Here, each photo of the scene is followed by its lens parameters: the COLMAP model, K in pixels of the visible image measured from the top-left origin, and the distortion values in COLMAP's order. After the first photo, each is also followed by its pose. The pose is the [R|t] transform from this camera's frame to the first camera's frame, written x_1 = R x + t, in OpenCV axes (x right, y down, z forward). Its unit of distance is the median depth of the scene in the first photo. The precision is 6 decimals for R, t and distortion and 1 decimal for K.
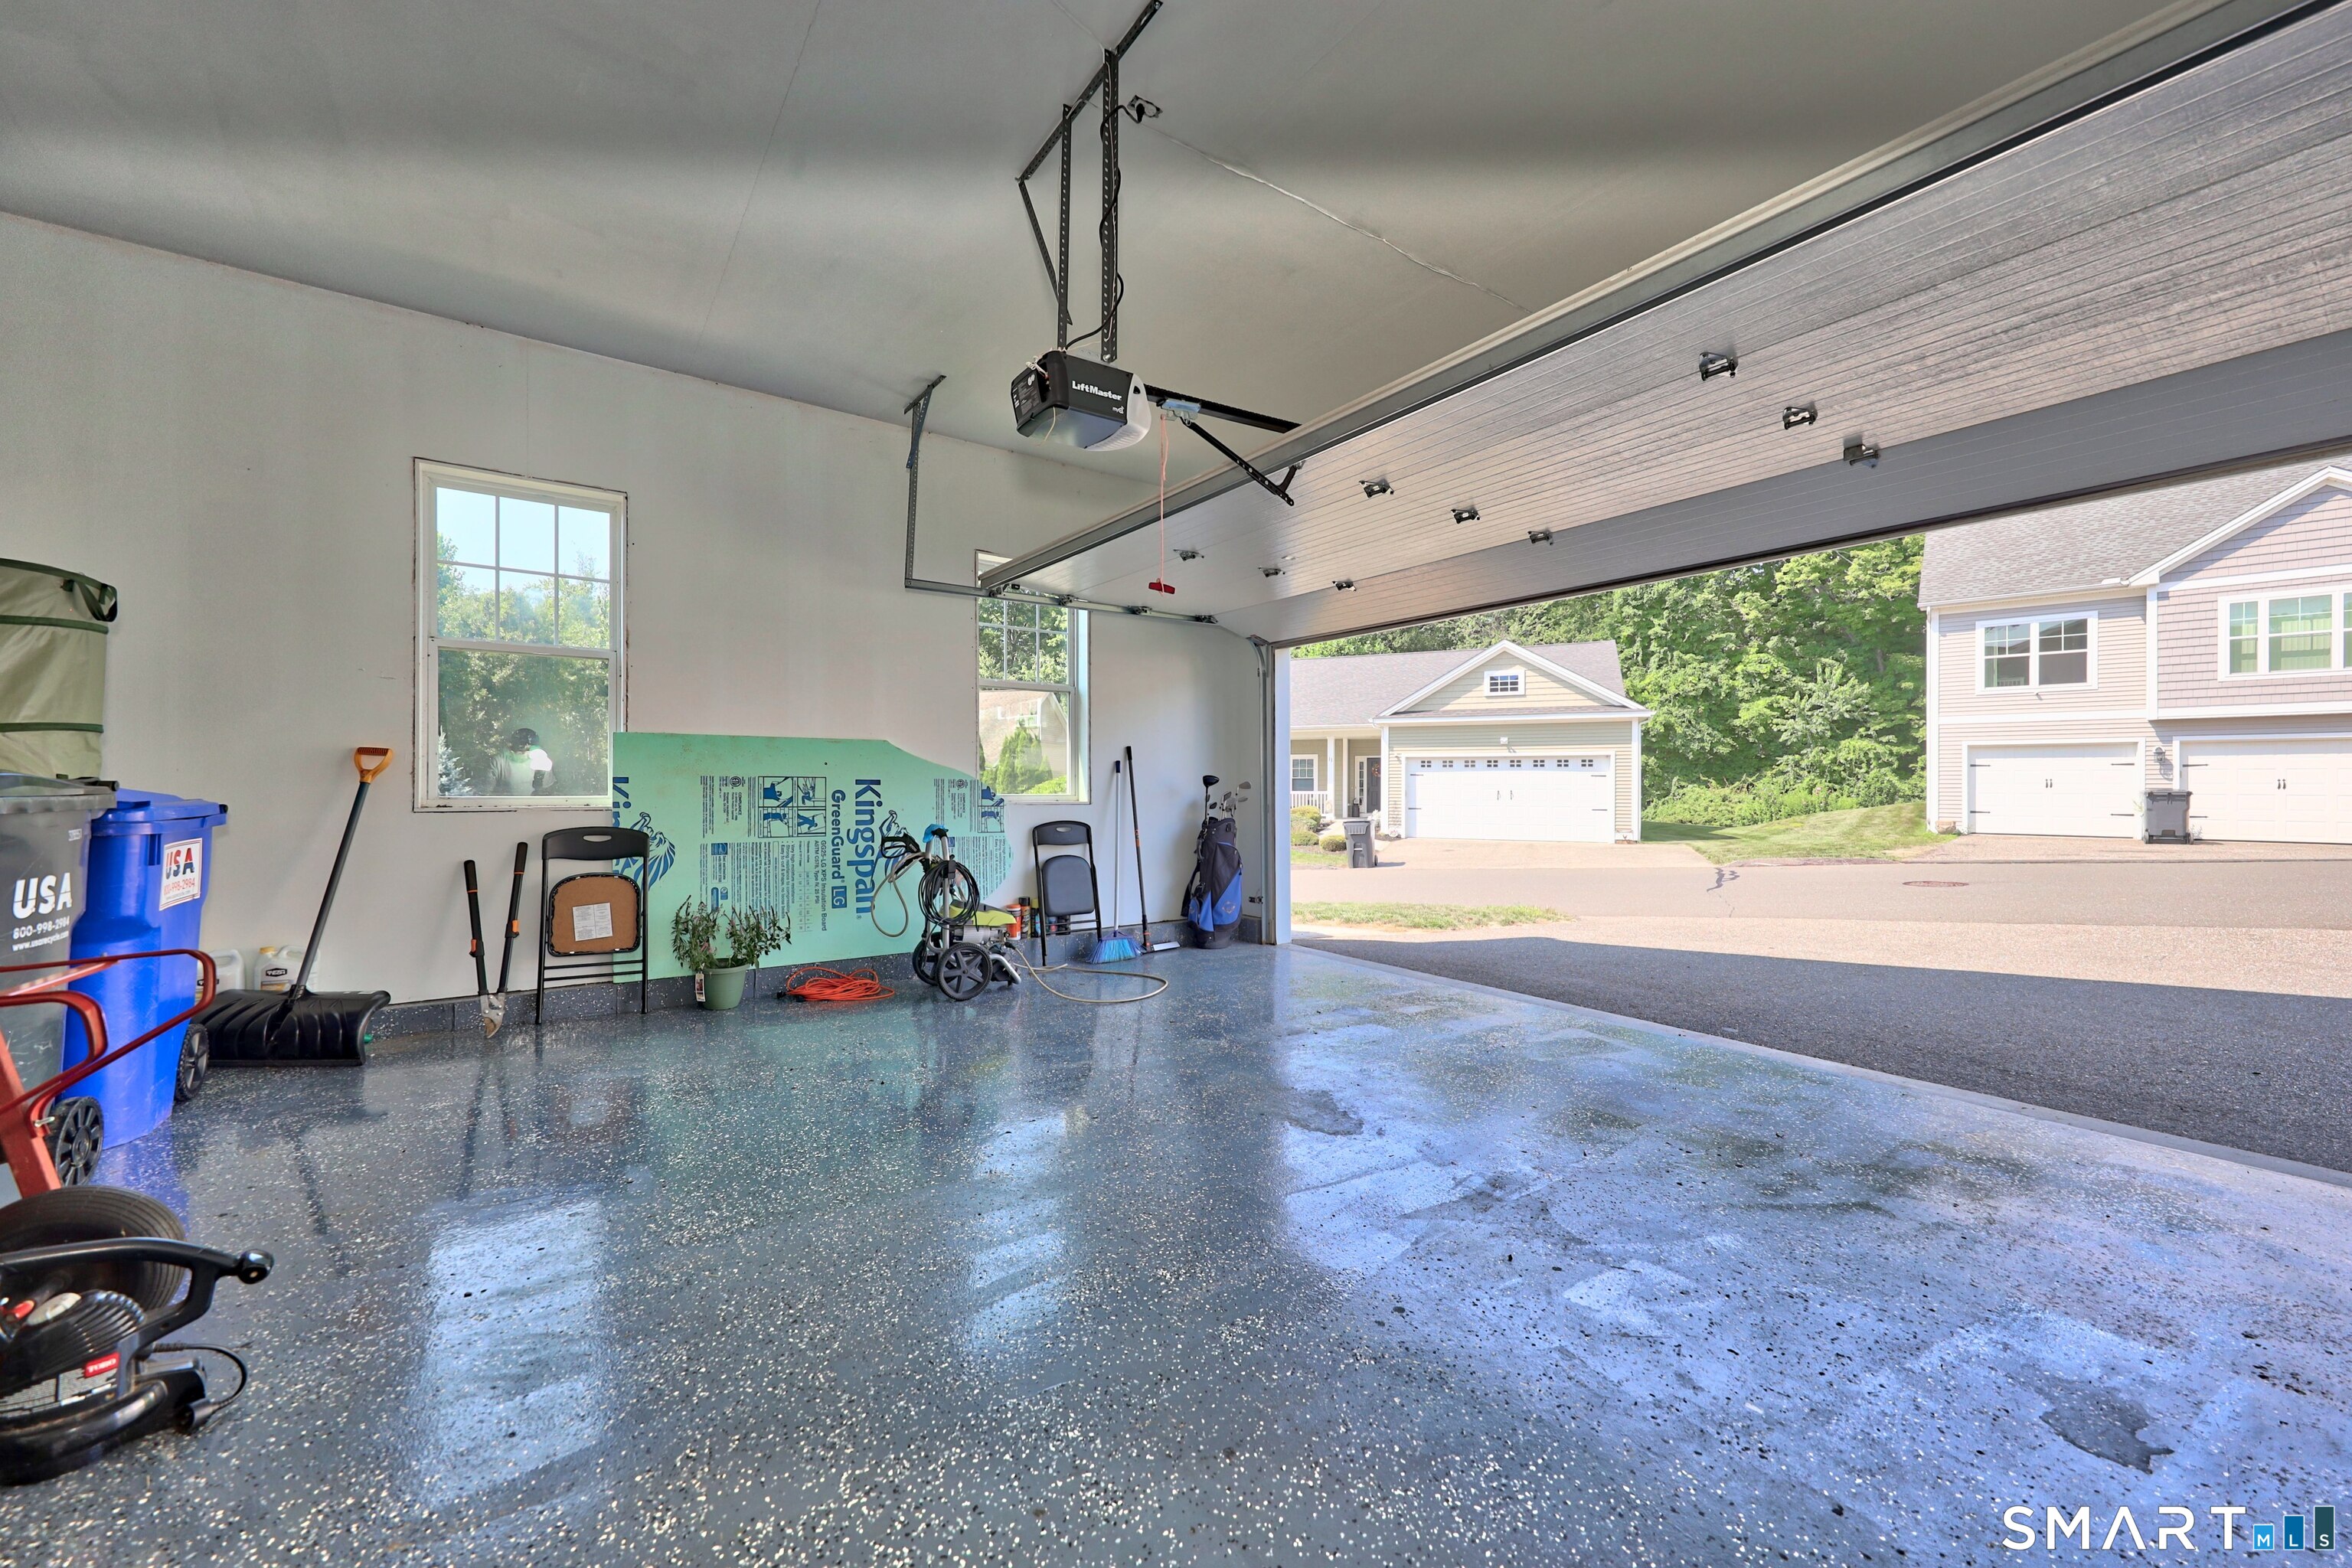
lens RADIAL K [[876.1, 0, 1164.2], [0, 876.1, 784.9], [0, 0, 1]] dist [0.000545, 0.000105]
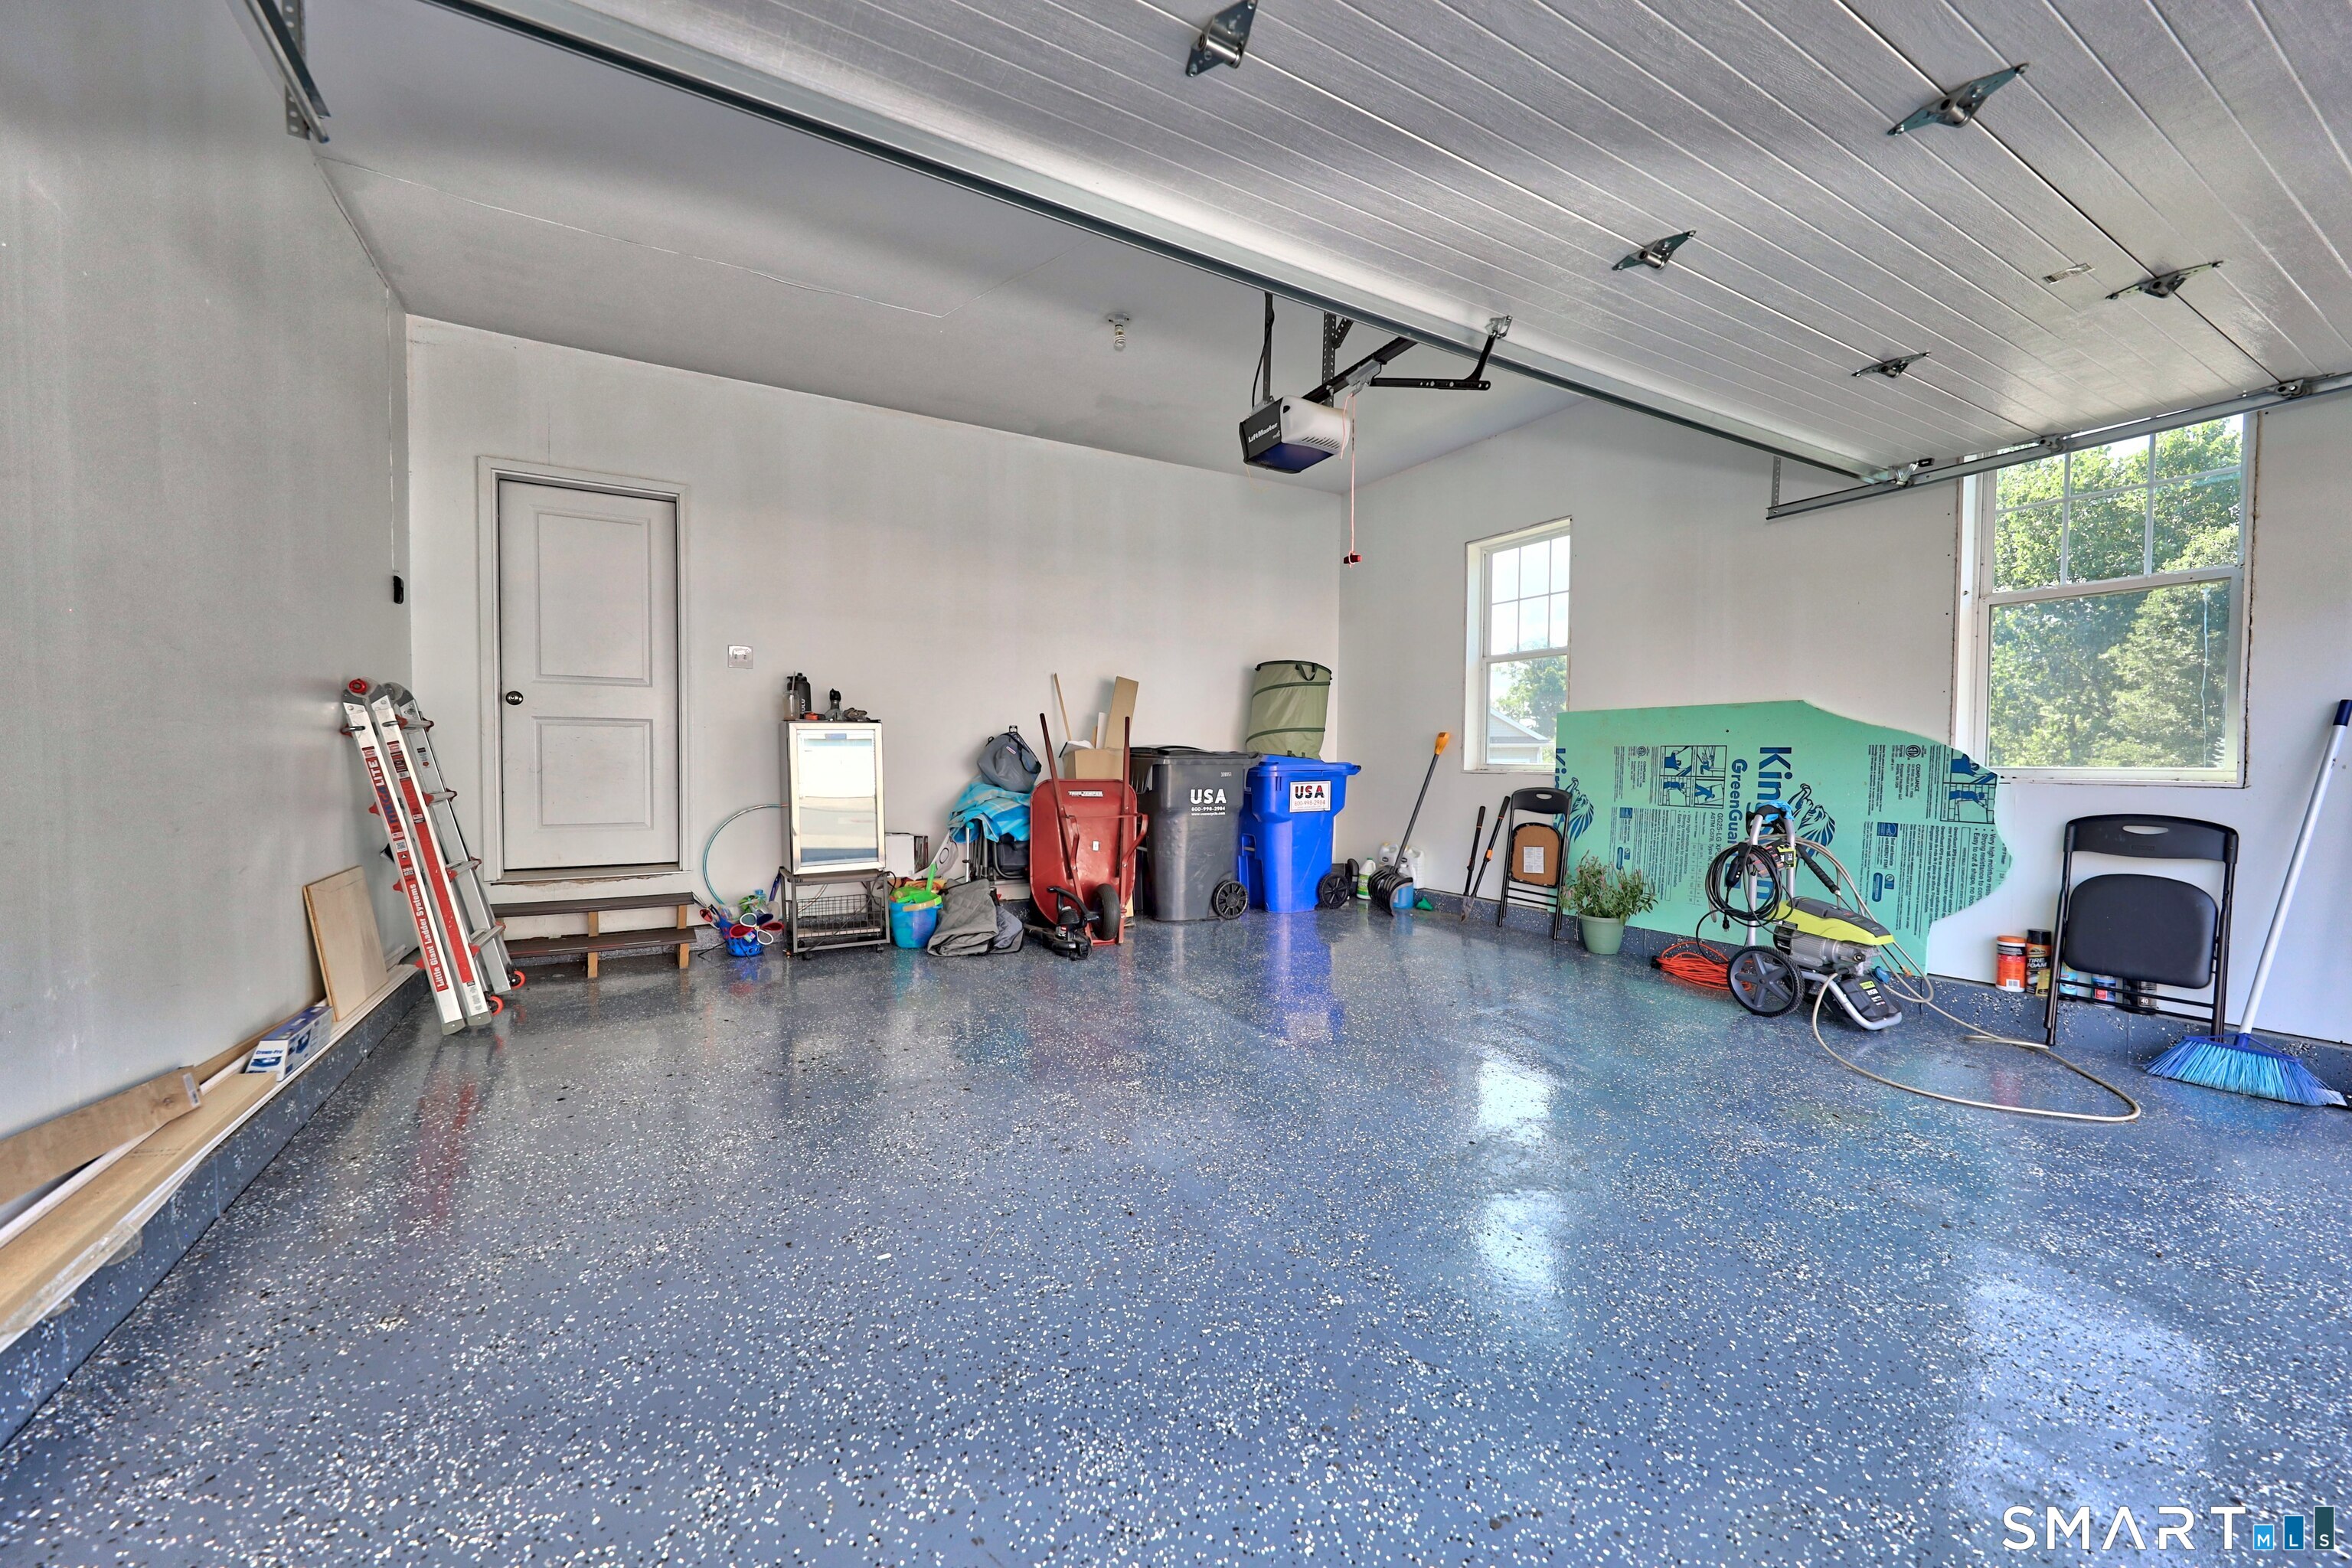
lens RADIAL K [[876.1, 0, 1162.3], [0, 876.1, 784.3], [0, 0, 1]] dist [0.000545, 0.000105]
pose [[-0.082859, 0.025841, -0.996226, 0.625727], [-0.002018, 0.999657, 0.026097, 0.009840], [0.996559, 0.004172, -0.082779, 0.506587]]
